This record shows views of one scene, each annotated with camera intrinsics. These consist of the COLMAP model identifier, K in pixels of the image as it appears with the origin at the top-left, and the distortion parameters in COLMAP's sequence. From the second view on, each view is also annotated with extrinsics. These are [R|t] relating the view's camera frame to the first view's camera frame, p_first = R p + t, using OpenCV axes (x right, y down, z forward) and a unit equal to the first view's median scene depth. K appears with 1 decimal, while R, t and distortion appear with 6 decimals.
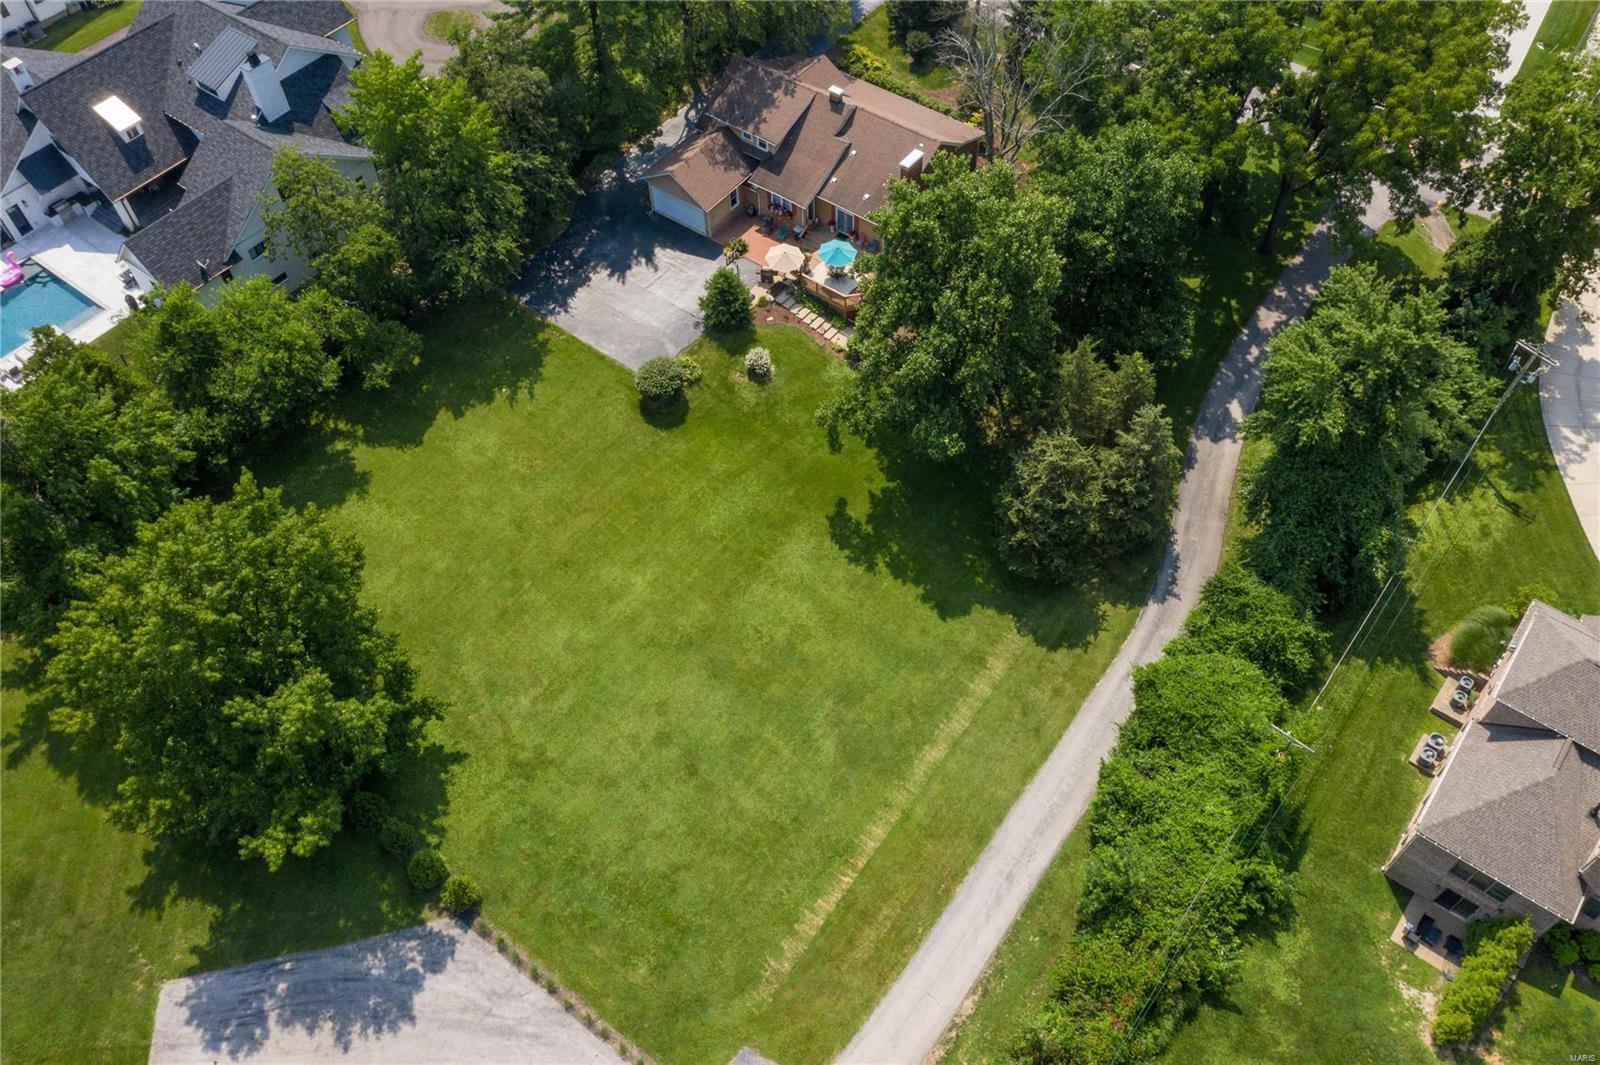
lens RADIAL K [[1285.5, 0, 796.1], [0, 1285.5, 526.4], [0, 0, 1]] dist [0.005758, -0.001001]
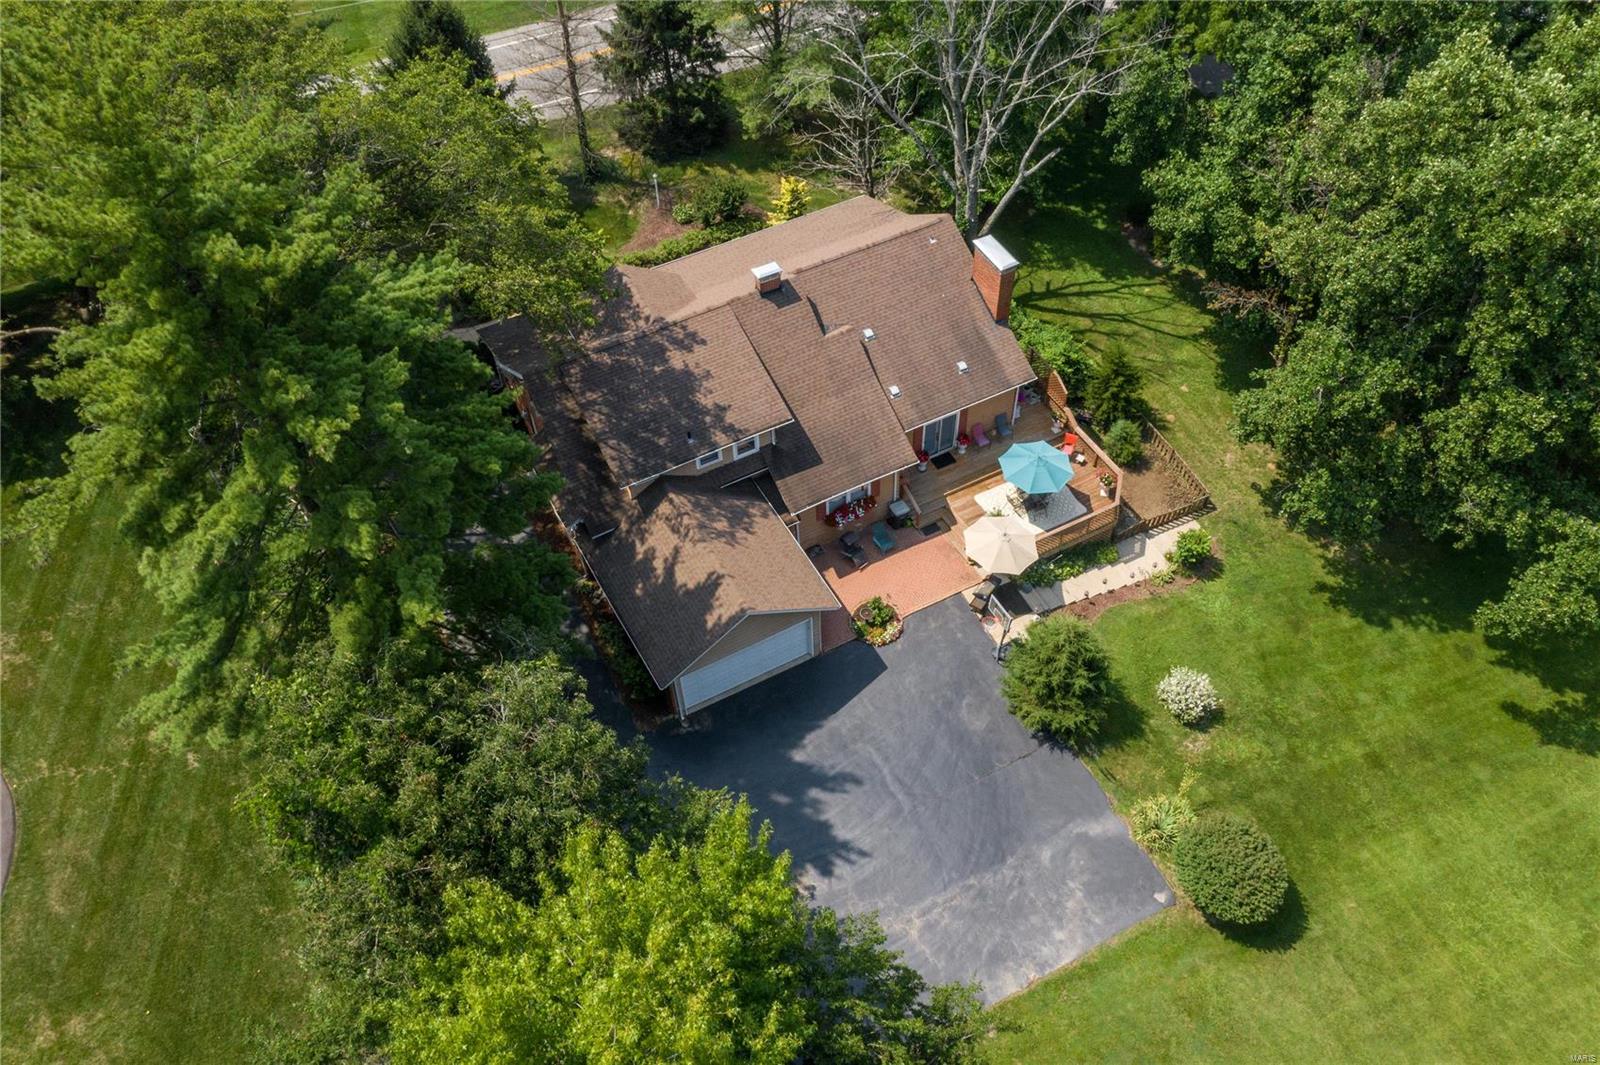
lens RADIAL K [[1285.5, 0, 804.8], [0, 1285.5, 528.6], [0, 0, 1]] dist [0.005758, -0.001001]
pose [[0.412594, -0.690643, 0.593951, -0.378826], [0.732825, 0.638950, 0.233903, -0.436017], [-0.541049, 0.338755, 0.769748, 0.730813]]
